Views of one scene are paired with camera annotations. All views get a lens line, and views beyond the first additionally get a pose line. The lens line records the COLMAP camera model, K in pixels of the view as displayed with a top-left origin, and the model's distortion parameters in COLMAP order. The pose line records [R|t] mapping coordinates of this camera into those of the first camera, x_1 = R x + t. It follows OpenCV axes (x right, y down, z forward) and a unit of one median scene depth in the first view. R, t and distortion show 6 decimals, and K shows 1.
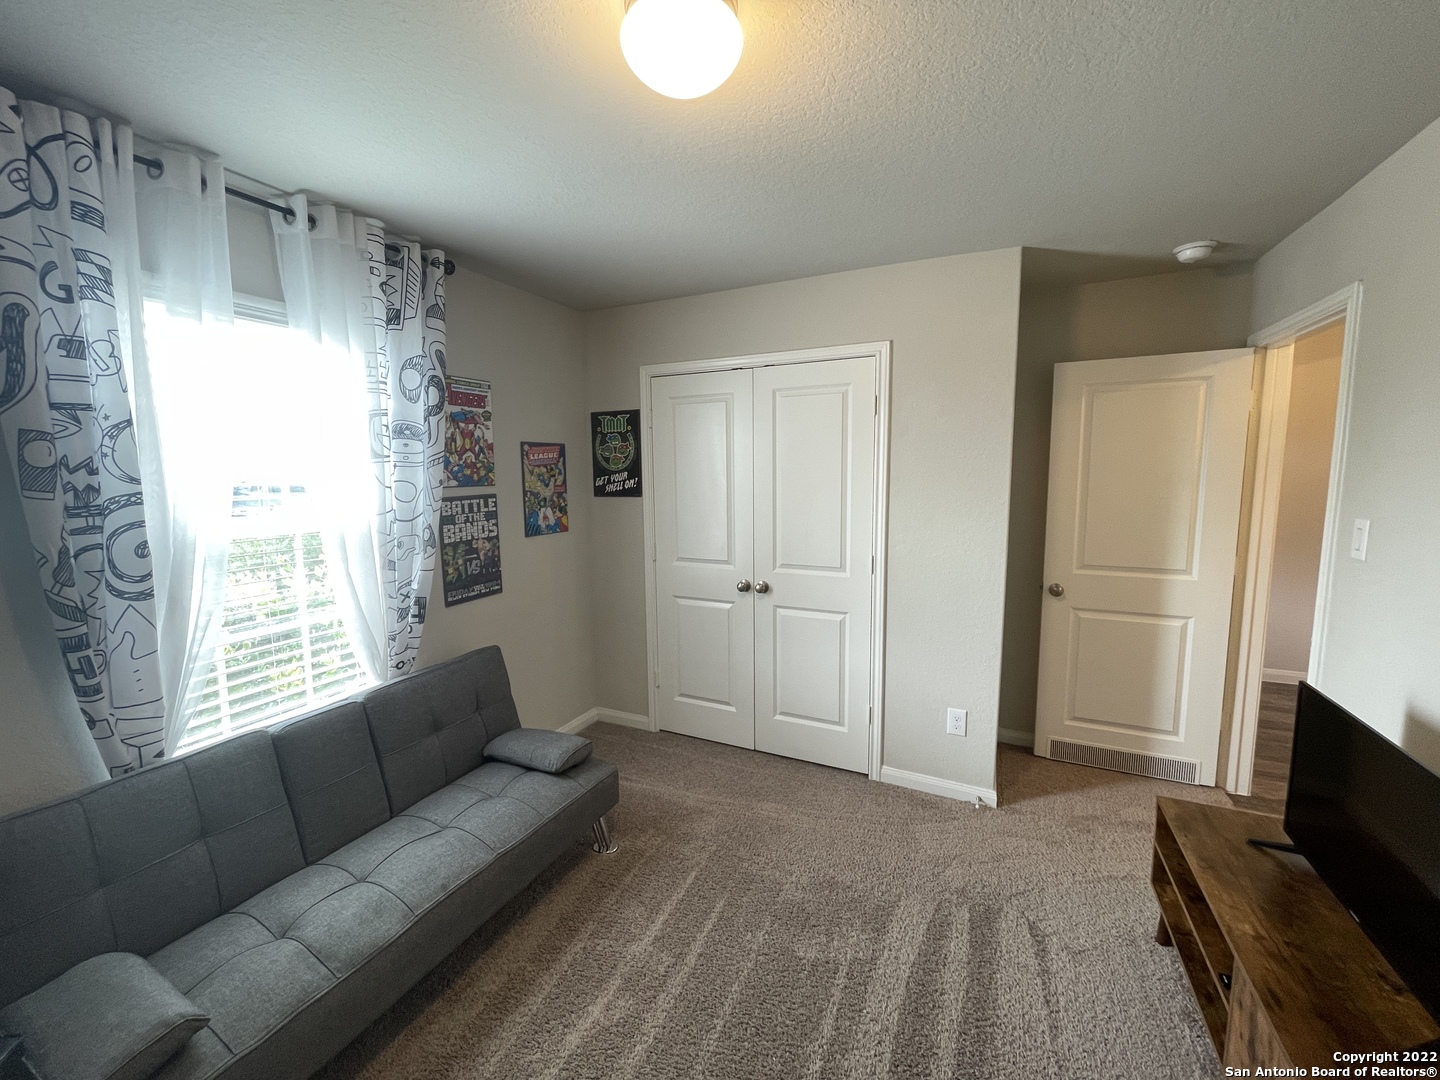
lens RADIAL K [[584.6, 0, 721.8], [0, 584.6, 535.2], [0, 0, 1]] dist [-0.000850, -0.000221]
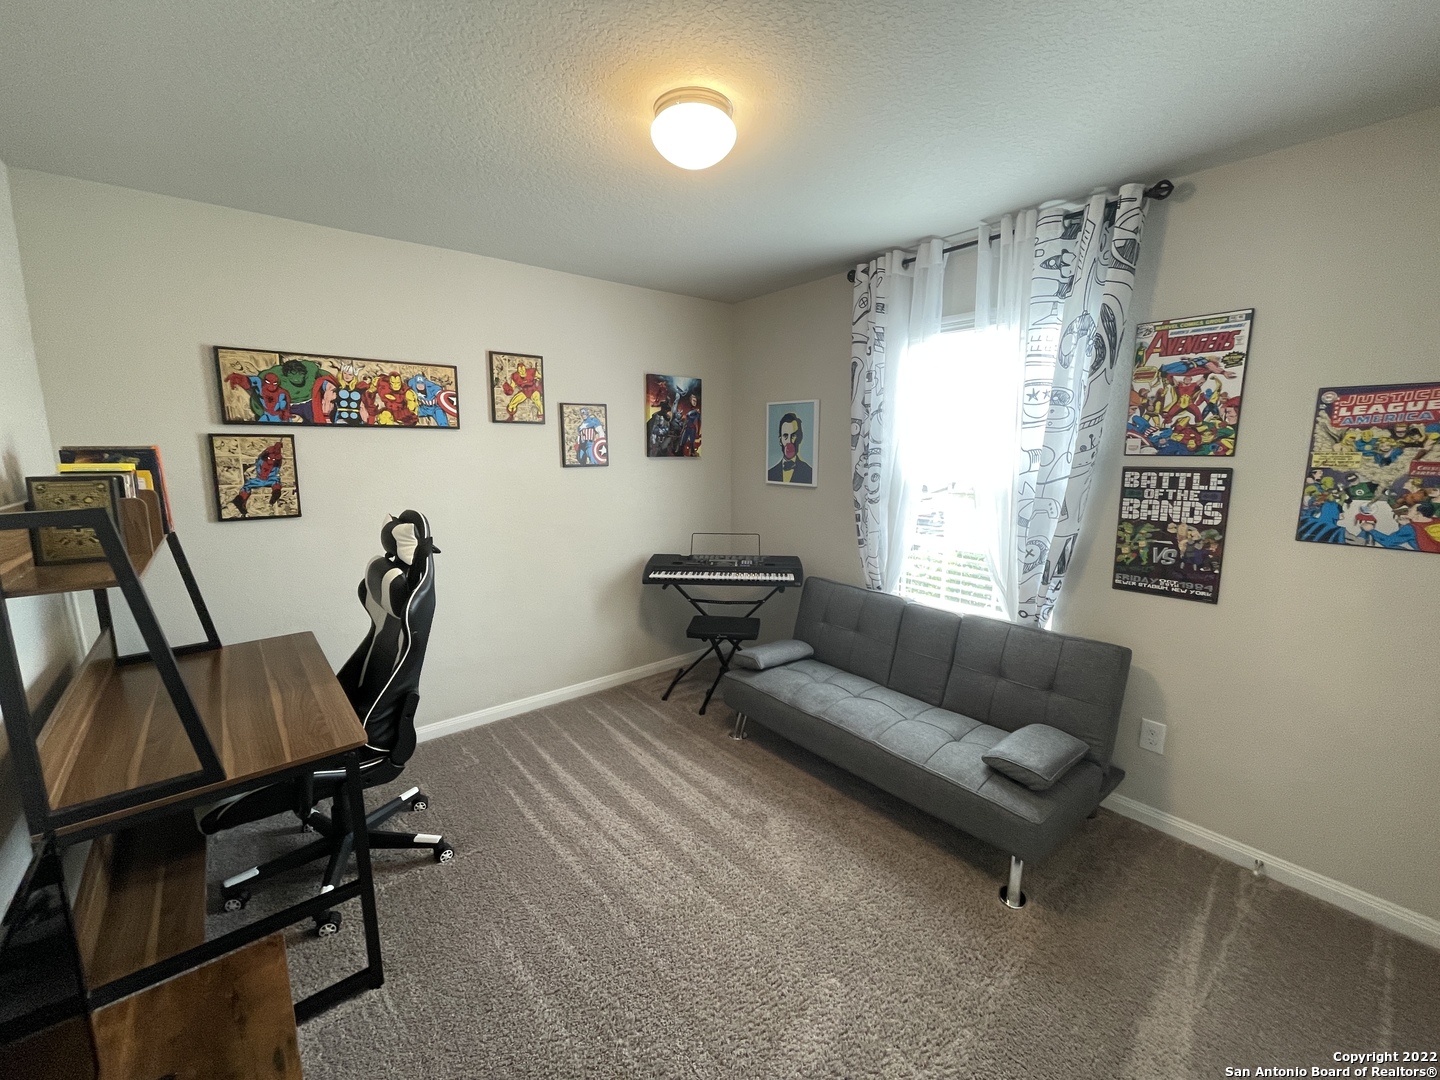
lens RADIAL K [[584.6, 0, 726.6], [0, 584.6, 540.0], [0, 0, 1]] dist [-0.000850, -0.000221]
pose [[-0.420743, 0.151755, -0.894397, 0.562590], [-0.102770, 0.971589, 0.213197, -0.078494], [0.901340, 0.181619, -0.393193, 0.781231]]
